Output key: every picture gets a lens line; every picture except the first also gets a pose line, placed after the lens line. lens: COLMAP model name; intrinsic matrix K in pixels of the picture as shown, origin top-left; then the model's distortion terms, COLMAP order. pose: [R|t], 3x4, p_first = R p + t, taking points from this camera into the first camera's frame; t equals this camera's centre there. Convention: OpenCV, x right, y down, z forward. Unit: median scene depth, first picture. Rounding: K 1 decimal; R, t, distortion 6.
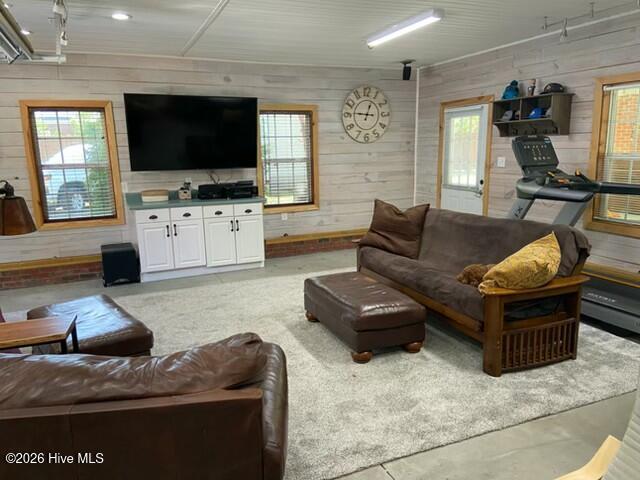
lens RADIAL K [[481.1, 0, 323.1], [0, 481.1, 241.0], [0, 0, 1]] dist [0.125658, -0.153111]
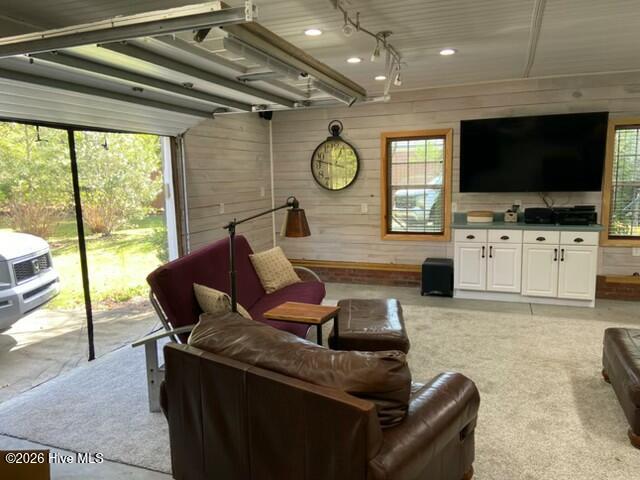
lens RADIAL K [[481.1, 0, 323.1], [0, 481.1, 241.0], [0, 0, 1]] dist [0.125658, -0.153111]
pose [[0.720700, 0.100843, -0.685873, 0.128666], [-0.129424, 0.991541, 0.009789, -0.009958], [0.681058, 0.081714, 0.727655, 0.038788]]
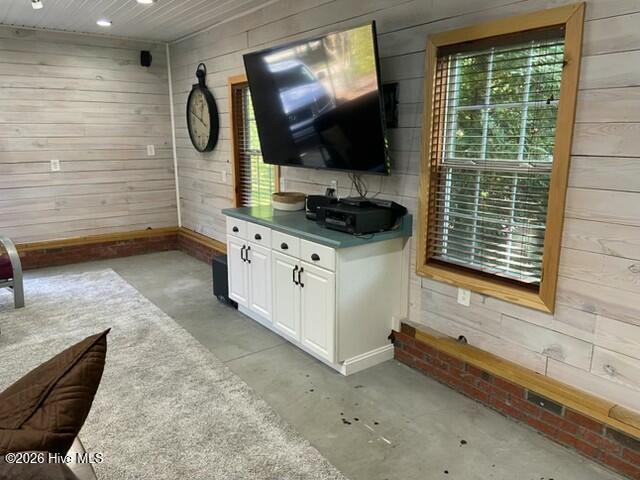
lens RADIAL K [[481.1, 0, 323.1], [0, 481.1, 241.0], [0, 0, 1]] dist [0.125658, -0.153111]
pose [[0.216328, 0.231410, -0.948500, 0.341369], [-0.192597, 0.962528, 0.190907, -0.185814], [0.957136, 0.141380, 0.252791, 0.917492]]
